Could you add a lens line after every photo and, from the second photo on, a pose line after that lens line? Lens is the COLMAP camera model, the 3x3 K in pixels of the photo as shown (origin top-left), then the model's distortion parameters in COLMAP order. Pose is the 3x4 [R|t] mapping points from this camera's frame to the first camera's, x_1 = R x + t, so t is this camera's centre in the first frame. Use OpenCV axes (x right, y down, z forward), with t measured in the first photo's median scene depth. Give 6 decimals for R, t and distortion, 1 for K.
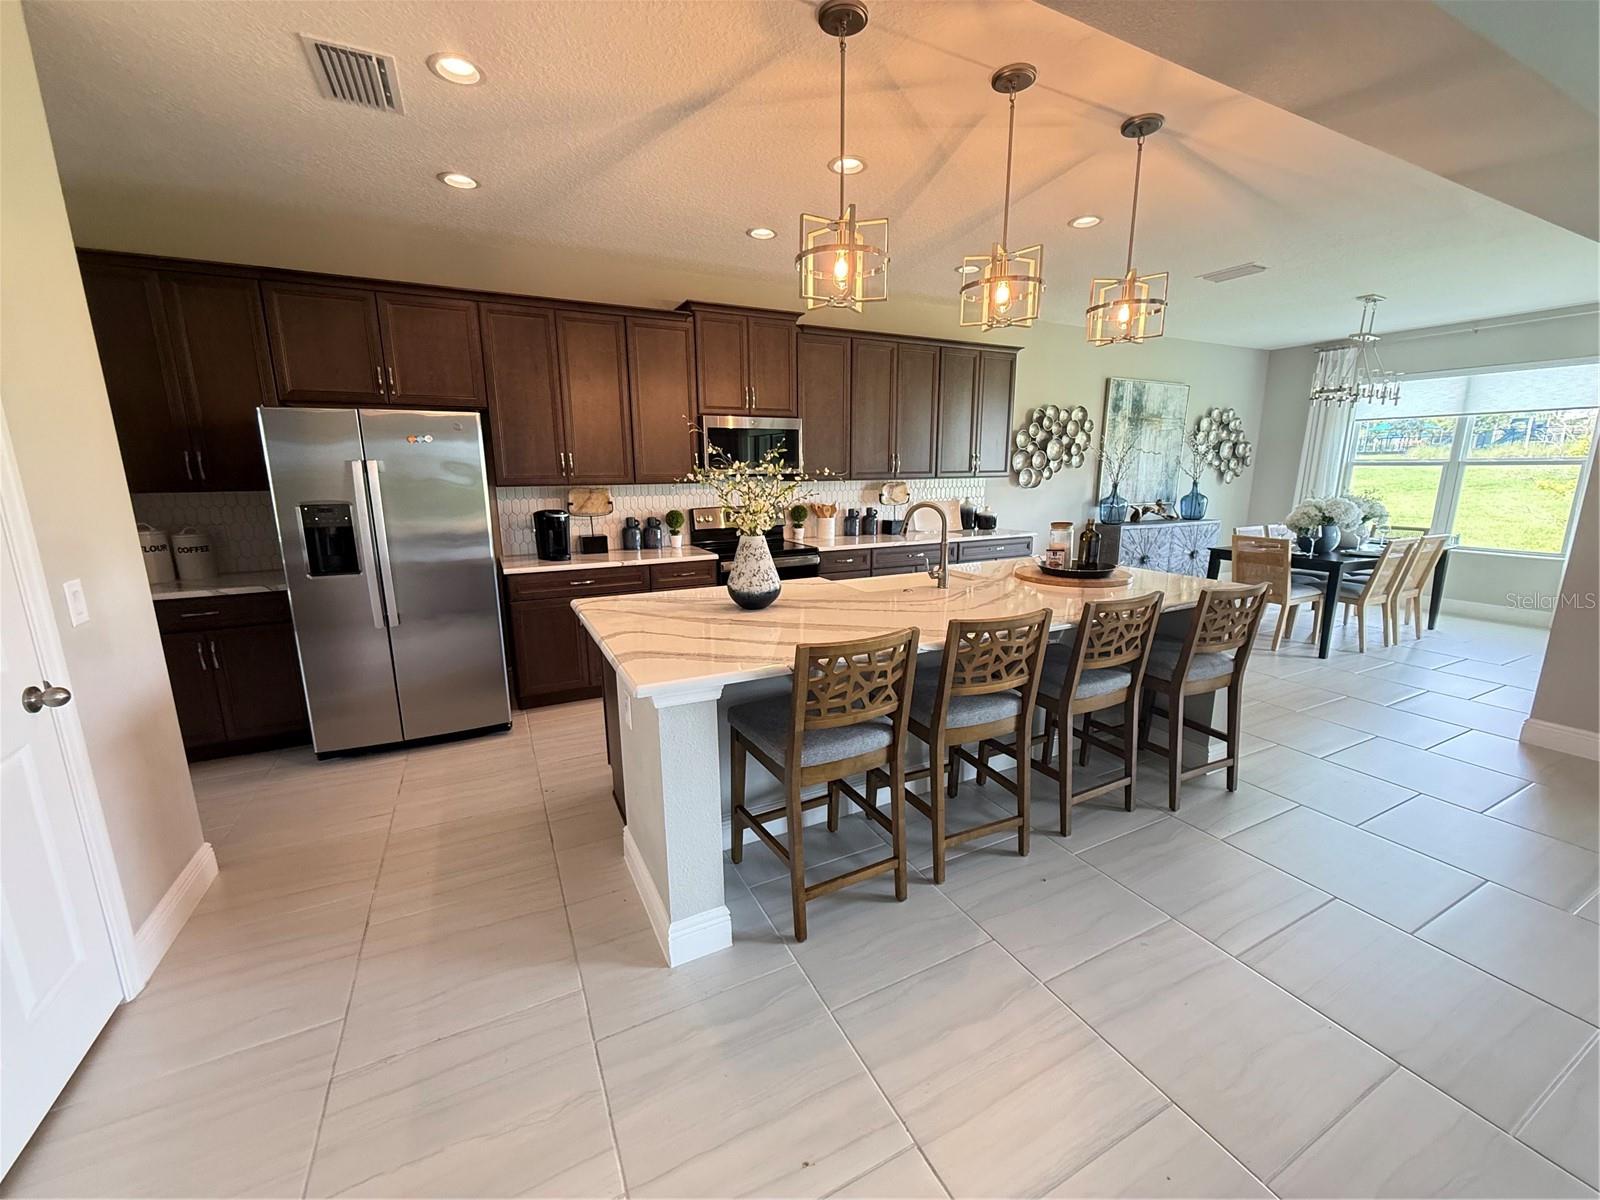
lens RADIAL K [[638.3, 0, 802.2], [0, 638.3, 594.7], [0, 0, 1]] dist [-0.001358, 0.000282]
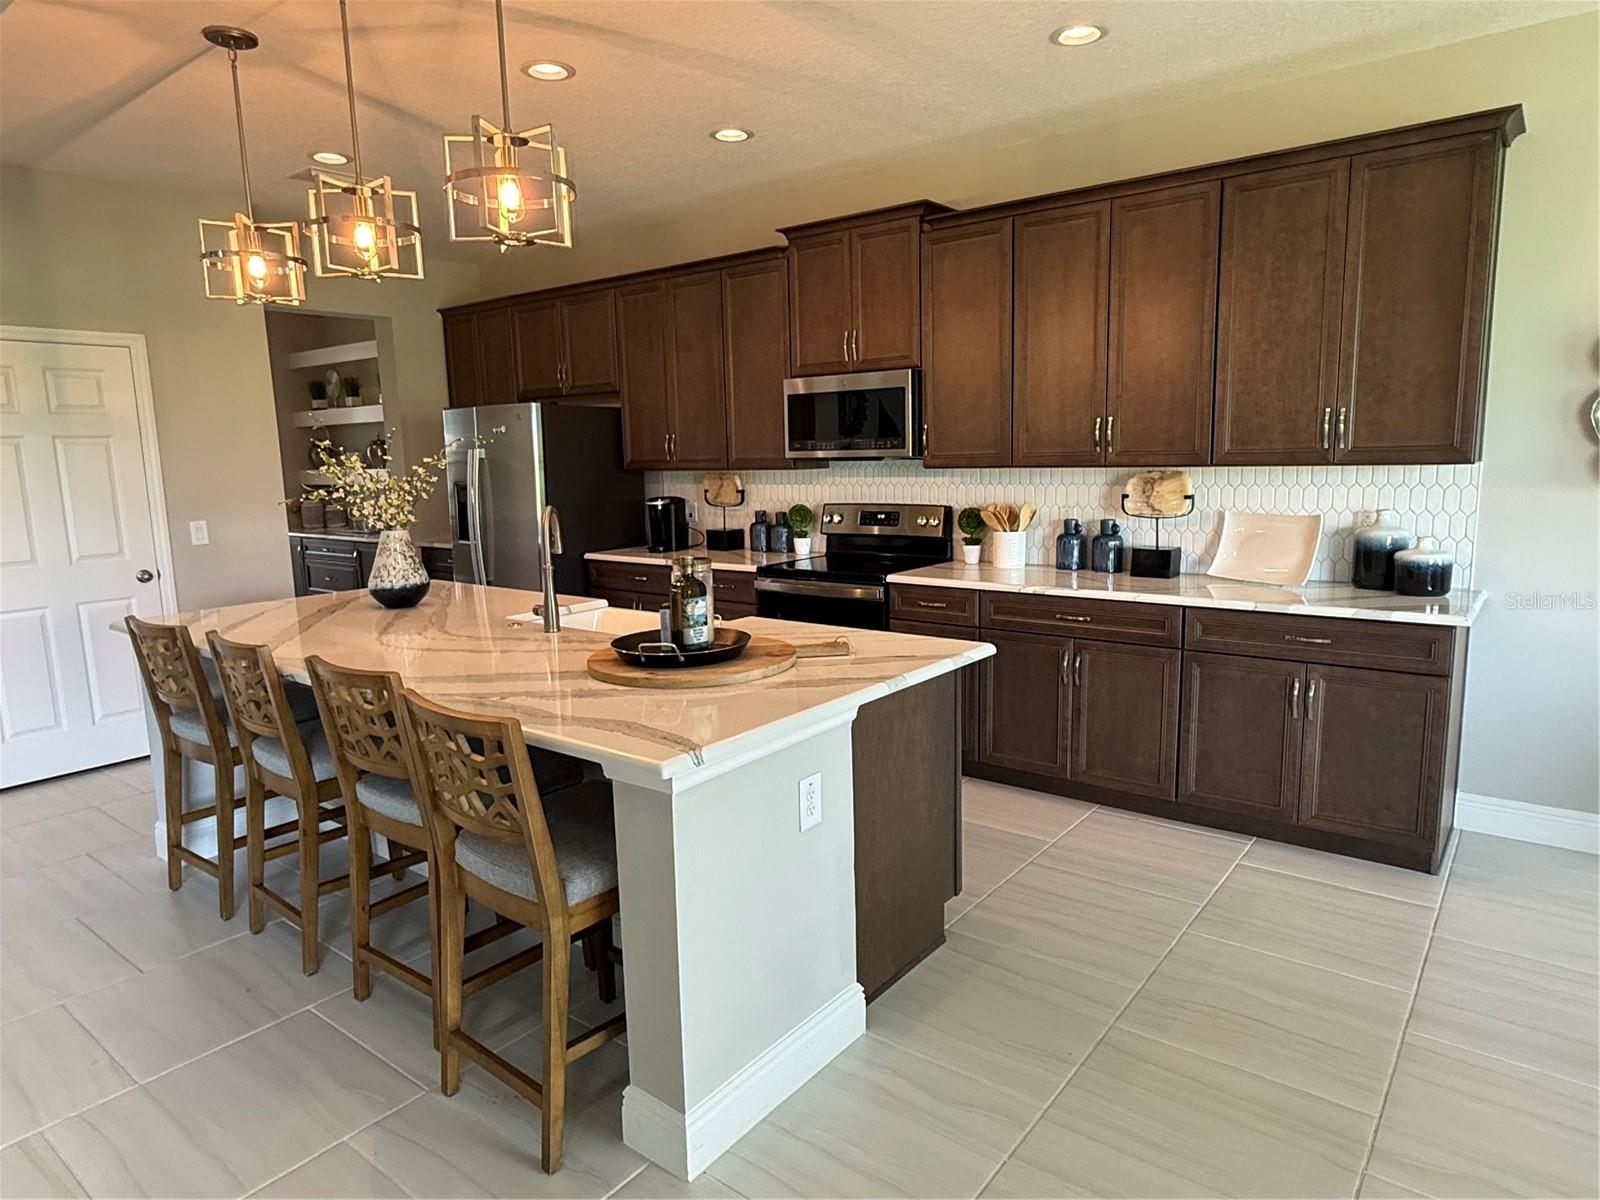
lens RADIAL K [[987.5, 0, 796.4], [0, 987.5, 609.6], [0, 0, 1]] dist [0.003848, 0.004552]
pose [[0.427756, 0.141480, -0.892753, 0.610326], [-0.164411, 0.983377, 0.077065, -0.071703], [0.888816, 0.113814, 0.443906, 0.355084]]
